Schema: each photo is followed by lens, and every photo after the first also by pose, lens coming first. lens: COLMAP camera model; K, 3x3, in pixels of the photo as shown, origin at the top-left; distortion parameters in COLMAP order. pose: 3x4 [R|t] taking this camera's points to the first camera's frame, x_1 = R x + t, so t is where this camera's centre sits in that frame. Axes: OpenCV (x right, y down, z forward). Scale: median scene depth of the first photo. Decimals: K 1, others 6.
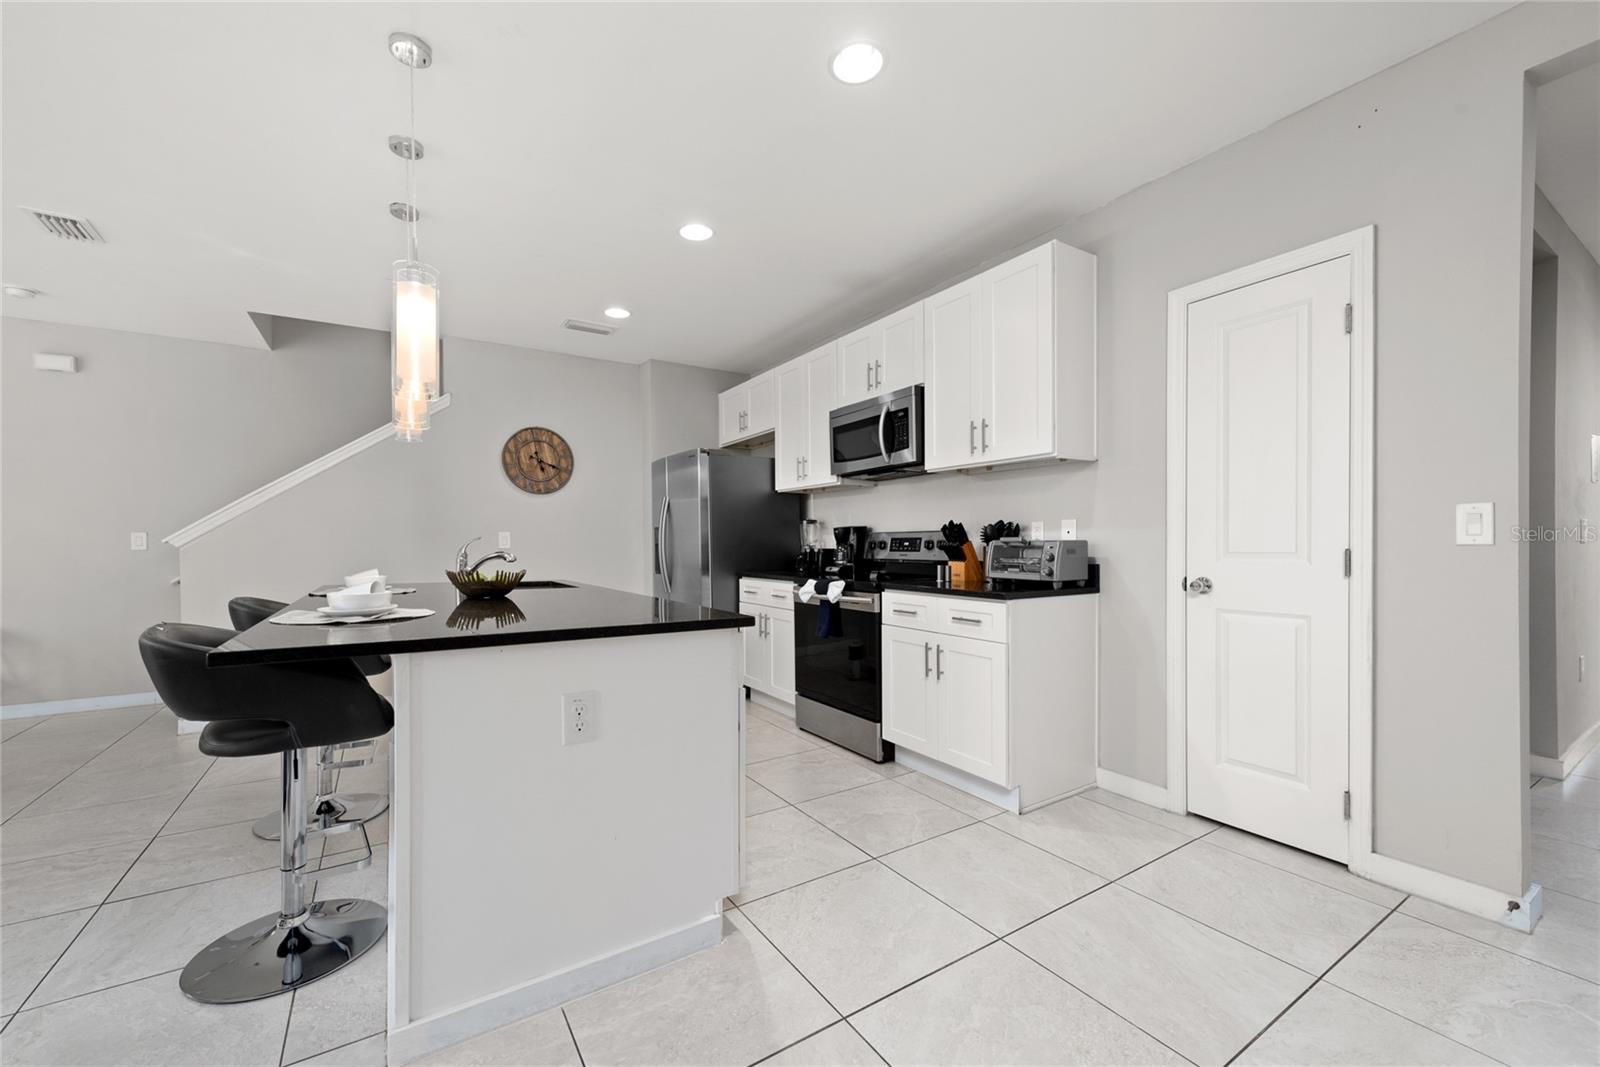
lens RADIAL K [[628.4, 0, 798.7], [0, 628.4, 547.2], [0, 0, 1]] dist [0.001889, 0.000023]
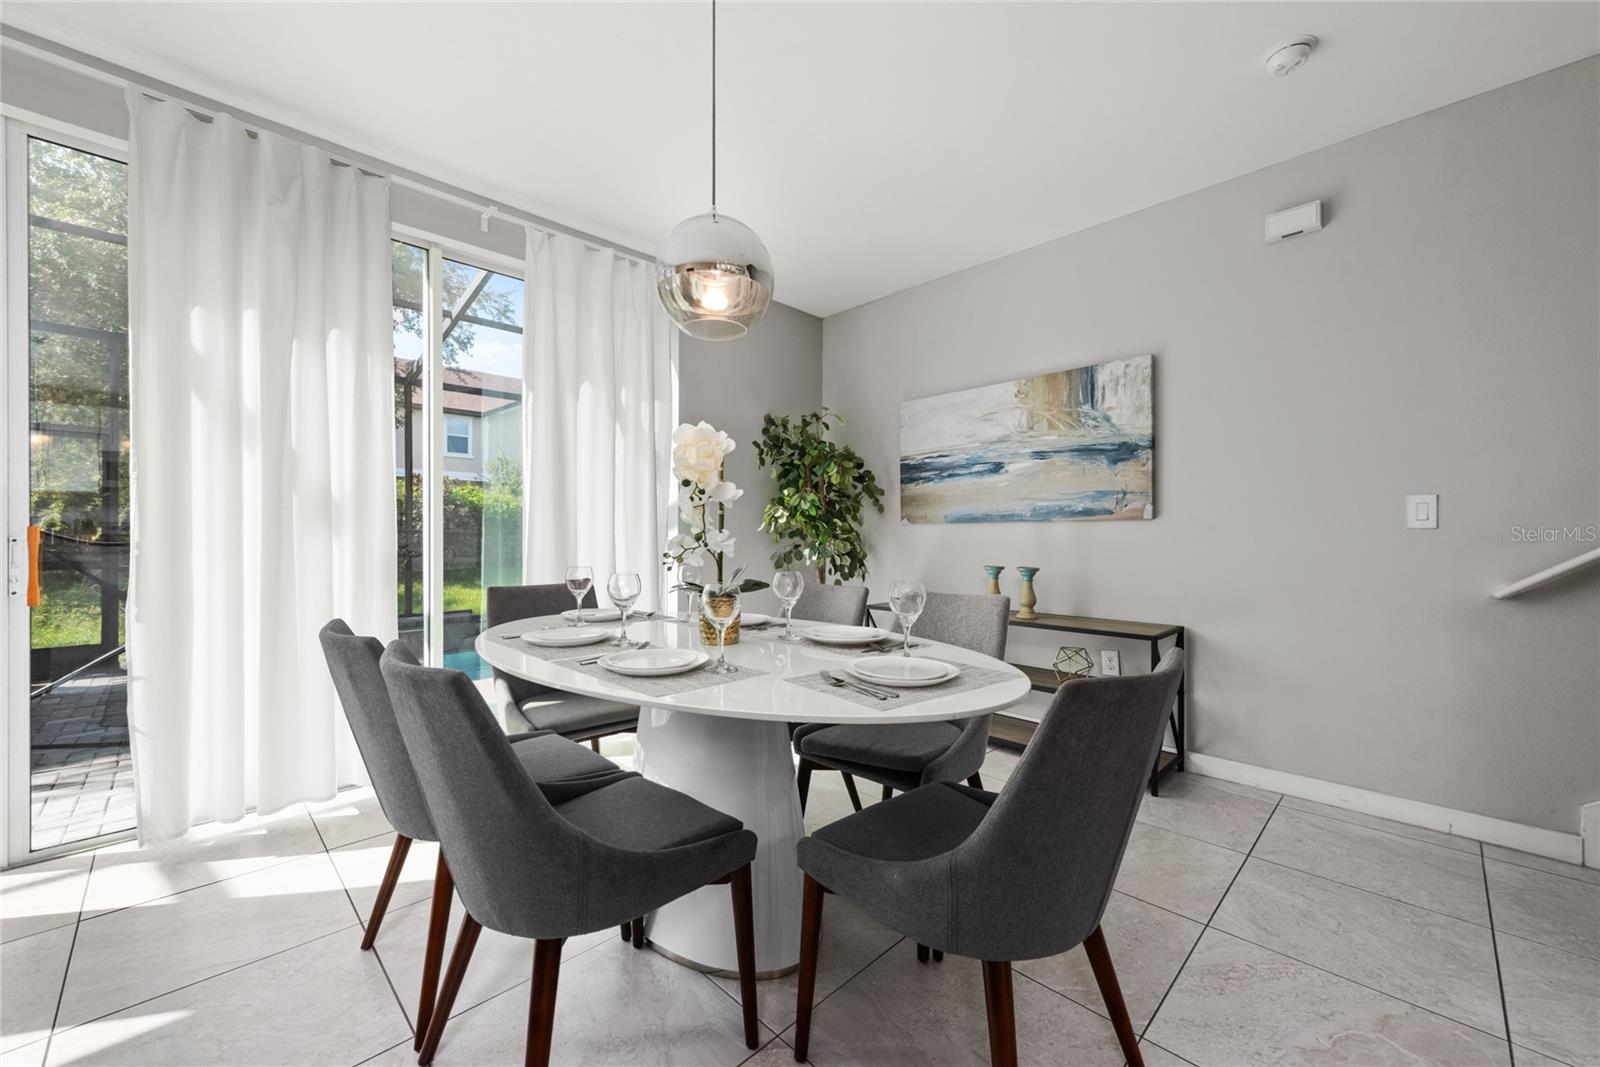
lens RADIAL K [[627.2, 0, 805.4], [0, 627.2, 531.9], [0, 0, 1]] dist [0.001478, -0.000294]
pose [[0.216865, 0.008467, -0.976165, -0.749928], [-0.005382, 0.999958, 0.007477, 0.007423], [0.976187, 0.003632, 0.216902, 0.444196]]
